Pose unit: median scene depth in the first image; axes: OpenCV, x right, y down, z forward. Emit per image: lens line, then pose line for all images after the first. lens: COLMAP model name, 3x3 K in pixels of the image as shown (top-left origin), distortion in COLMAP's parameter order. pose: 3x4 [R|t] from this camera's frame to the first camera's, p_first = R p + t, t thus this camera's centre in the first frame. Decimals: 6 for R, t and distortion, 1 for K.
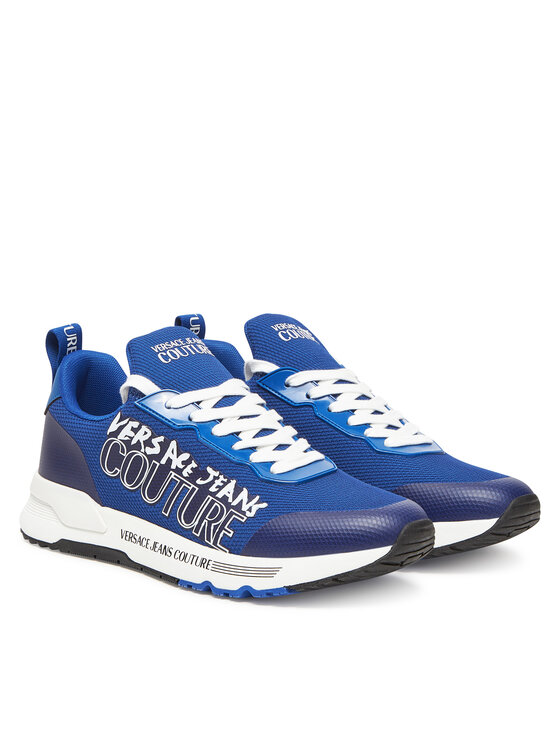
lens RADIAL K [[1401.1, 0, 280.2], [0, 1401.1, 372.8], [0, 0, 1]] dist [-0.011978, 0.000000]
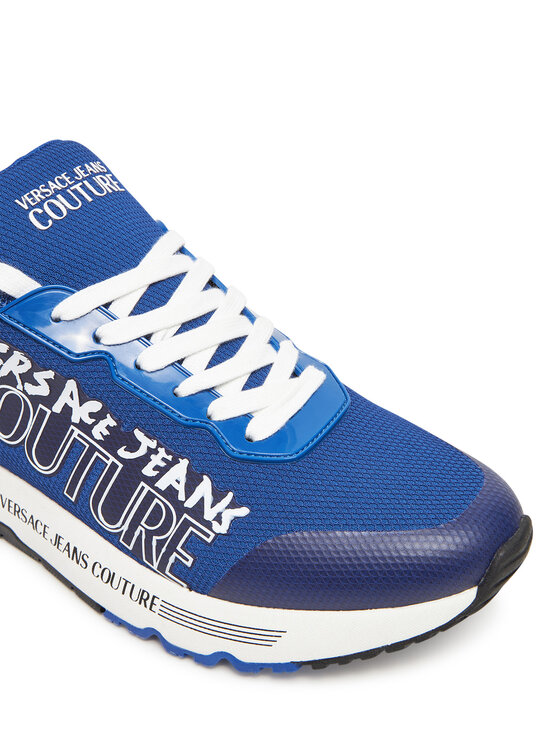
lens RADIAL K [[1048.0, 0, 279.3], [0, 1048.0, 373.3], [0, 0, 1]] dist [-0.102674, 0.000000]
pose [[0.991691, -0.070353, 0.107696, -0.037812], [0.026653, 0.931402, 0.363015, -0.109846], [-0.125848, -0.357128, 0.925539, 0.600864]]
